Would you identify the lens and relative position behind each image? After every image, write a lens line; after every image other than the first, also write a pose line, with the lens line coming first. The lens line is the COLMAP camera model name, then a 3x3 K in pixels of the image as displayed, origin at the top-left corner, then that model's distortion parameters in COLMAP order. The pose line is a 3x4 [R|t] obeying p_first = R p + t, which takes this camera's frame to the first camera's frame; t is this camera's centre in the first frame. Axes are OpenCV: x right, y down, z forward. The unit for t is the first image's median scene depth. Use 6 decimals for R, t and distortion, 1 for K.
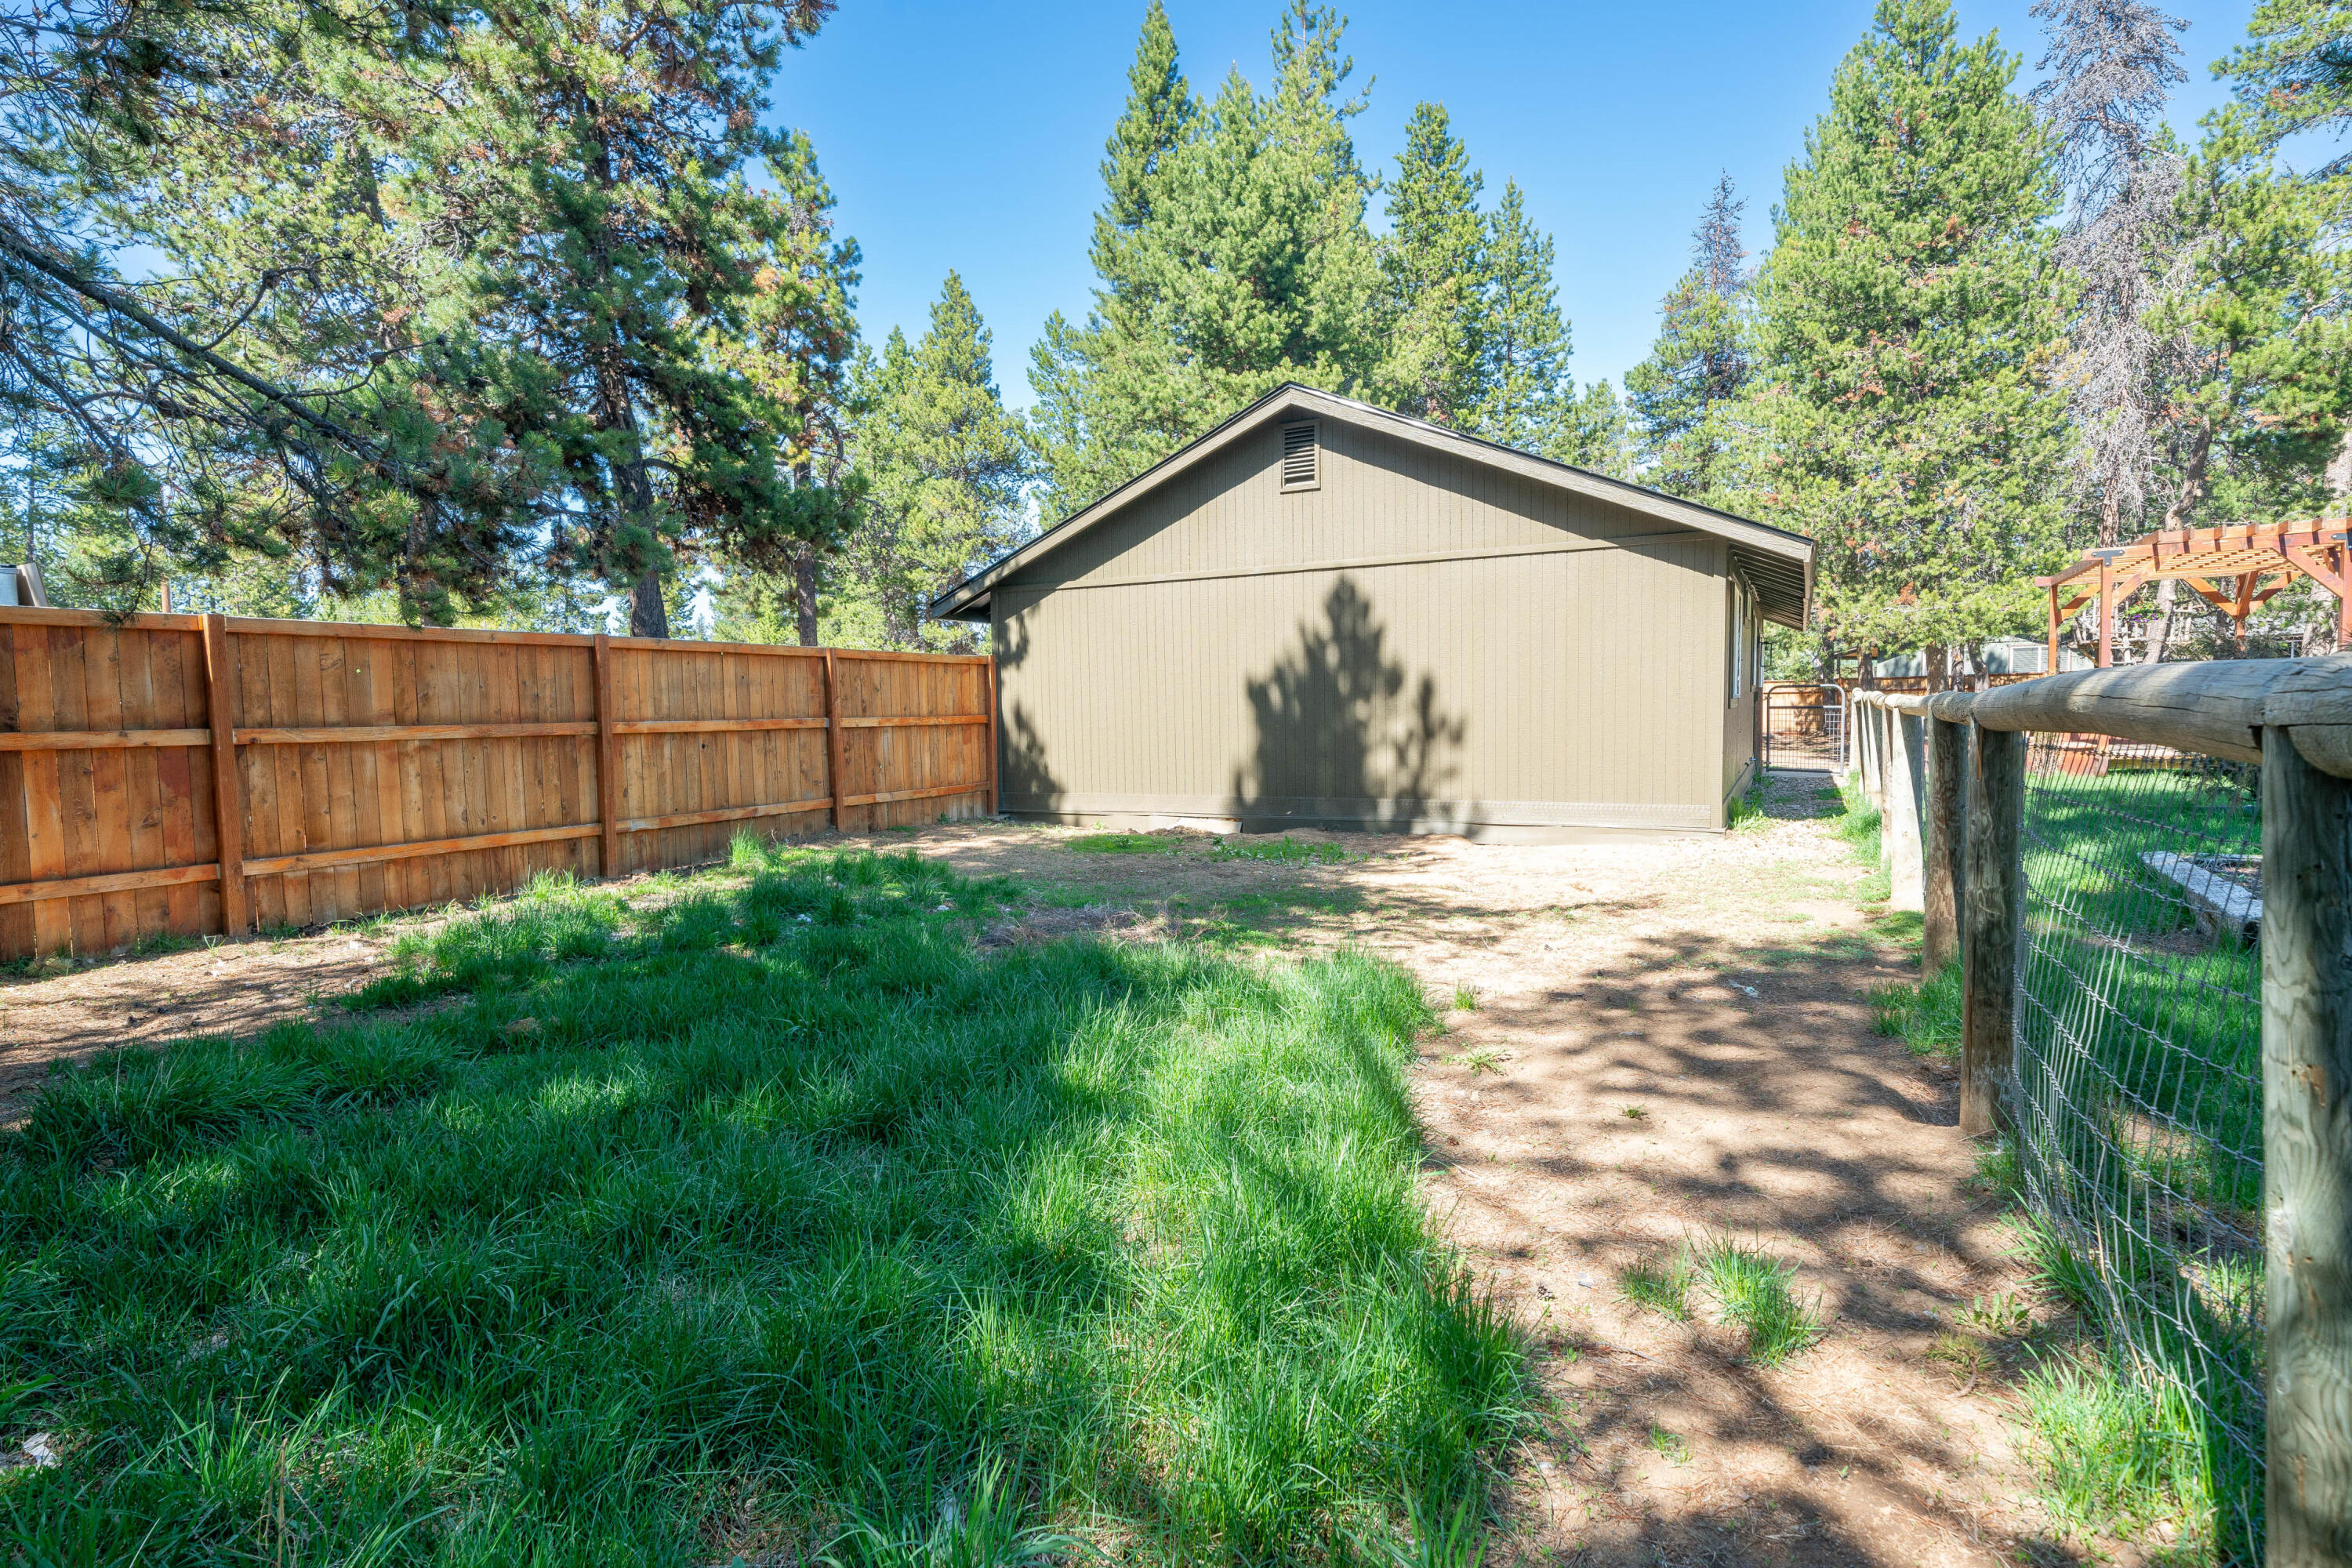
lens RADIAL K [[1240.6, 0, 1176.0], [0, 1240.6, 784.0], [0, 0, 1]] dist [0.001635, -0.001572]
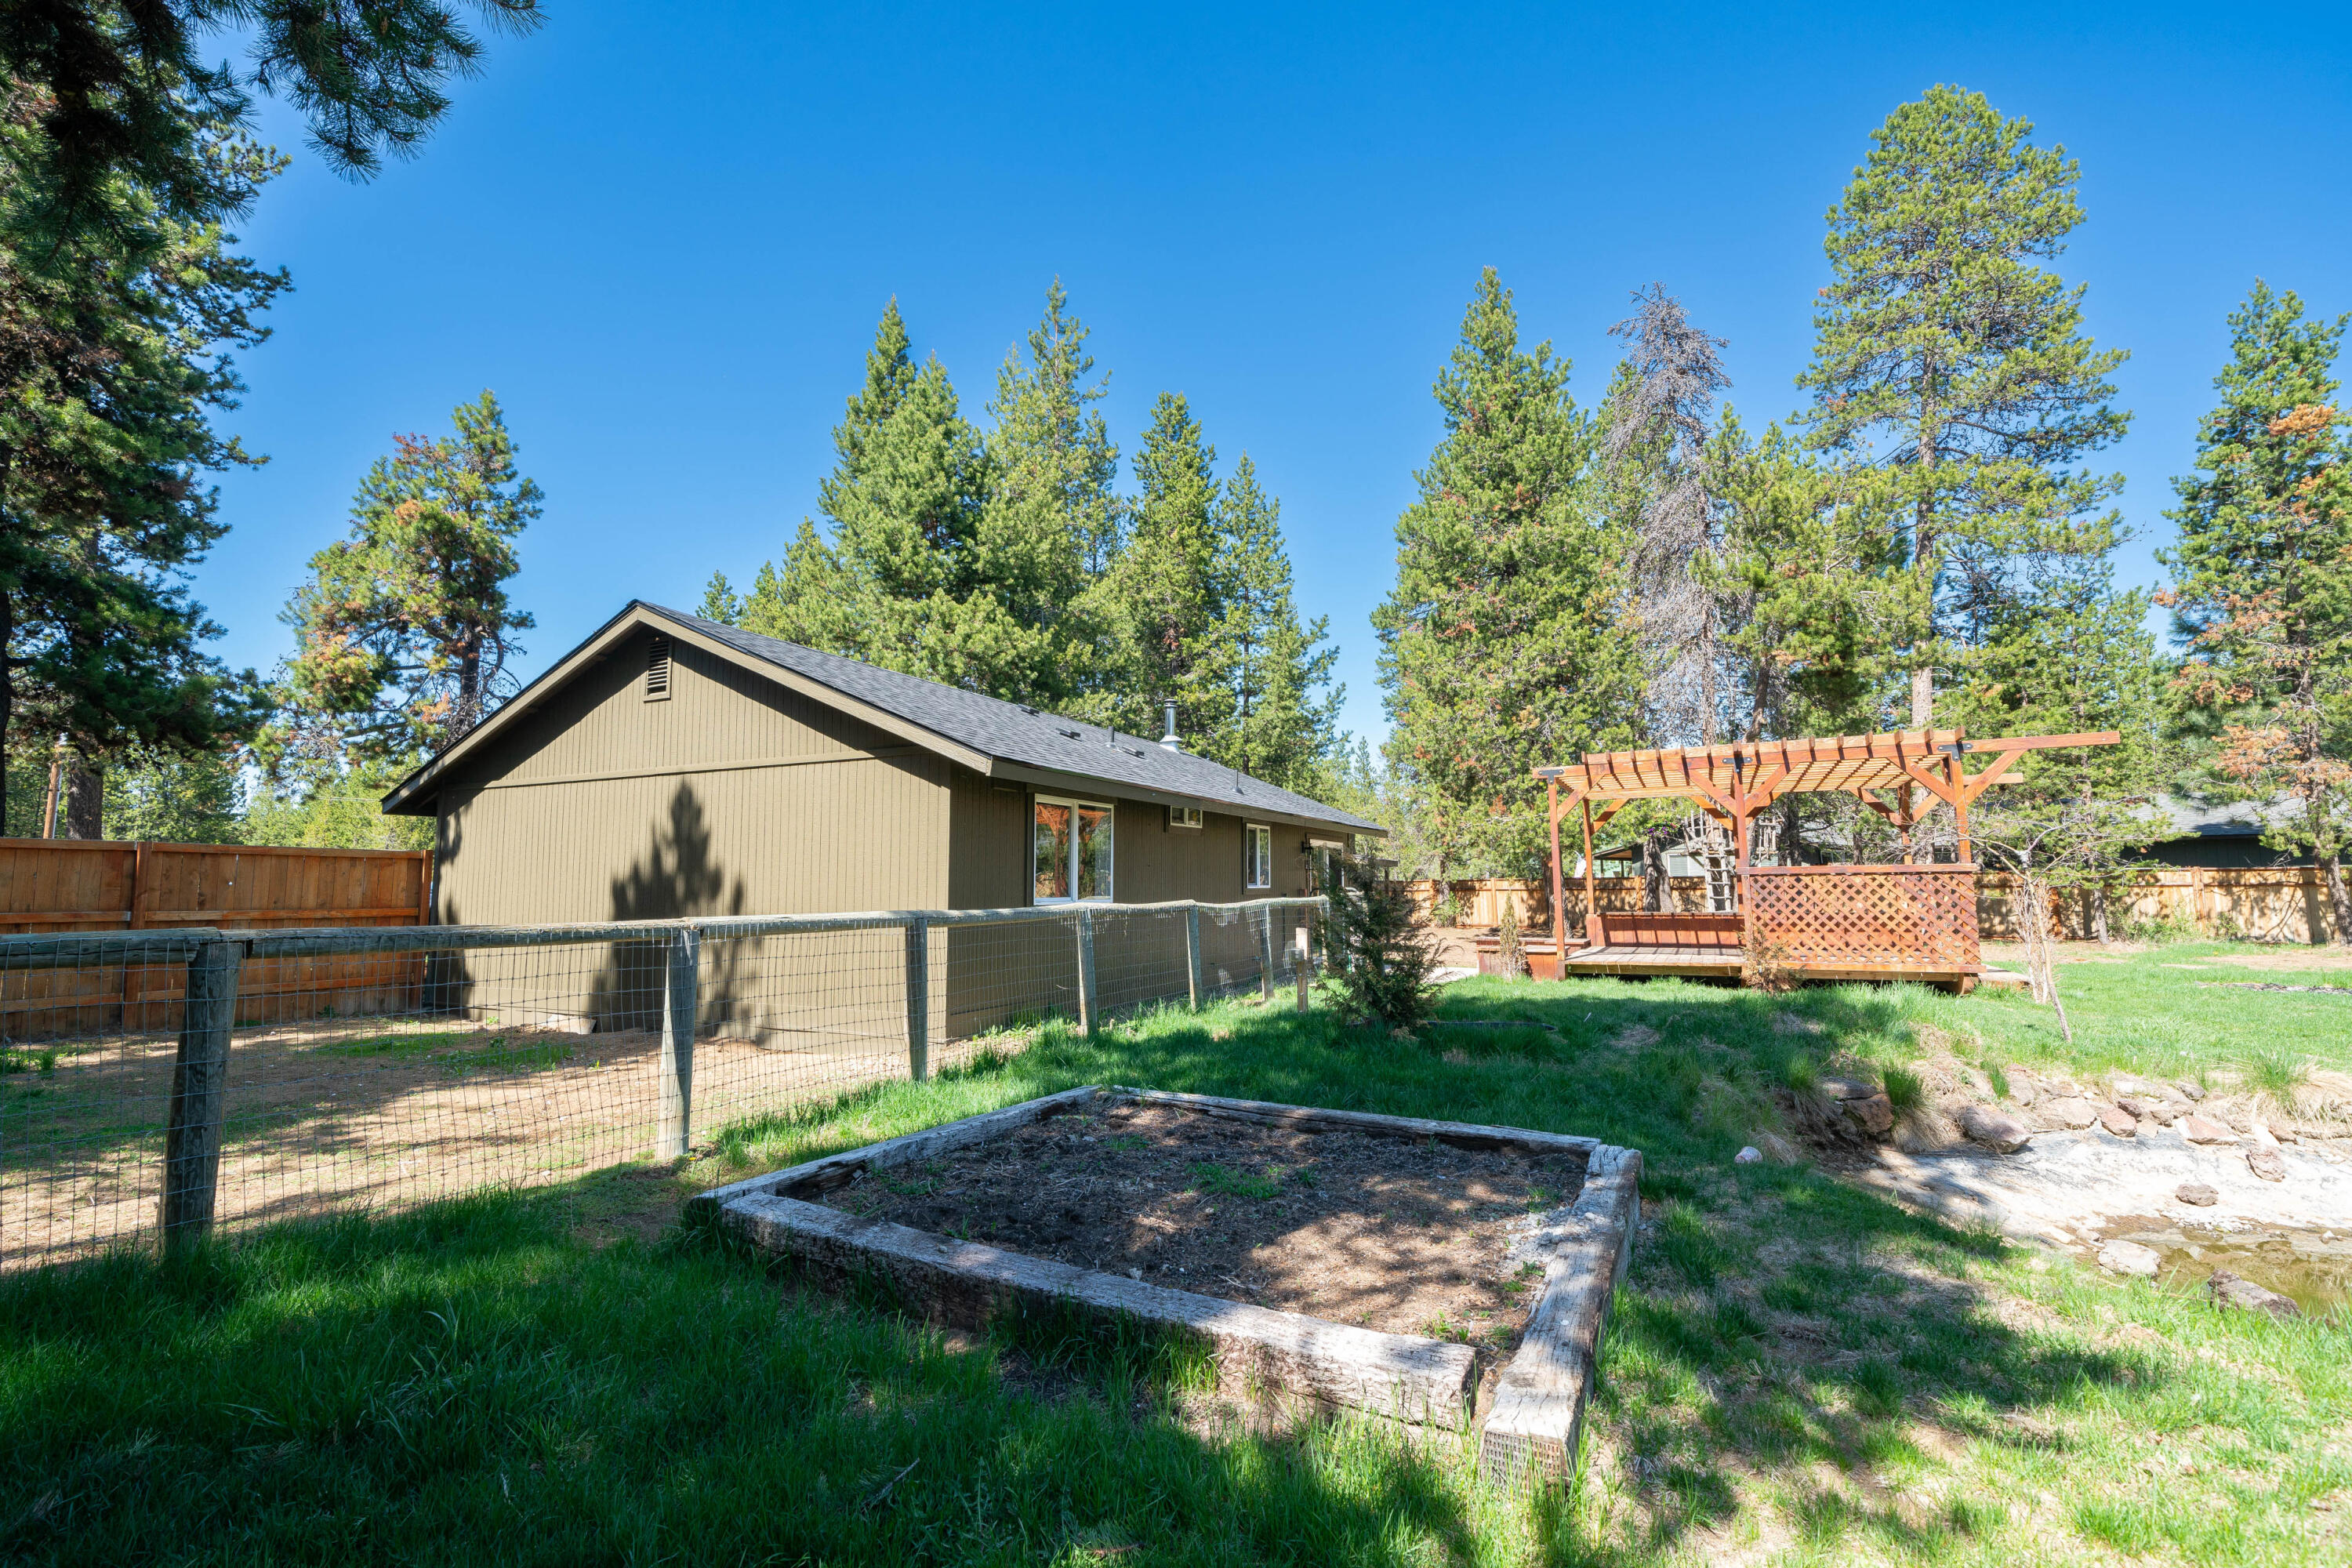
lens RADIAL K [[1061.8, 0, 1176.0], [0, 1061.8, 784.0], [0, 0, 1]] dist [-0.003465, -0.000113]
pose [[0.999515, 0.016878, 0.026161, 0.297717], [-0.012582, 0.987604, -0.156458, -0.018500], [-0.028477, 0.156053, 0.987338, 0.065852]]
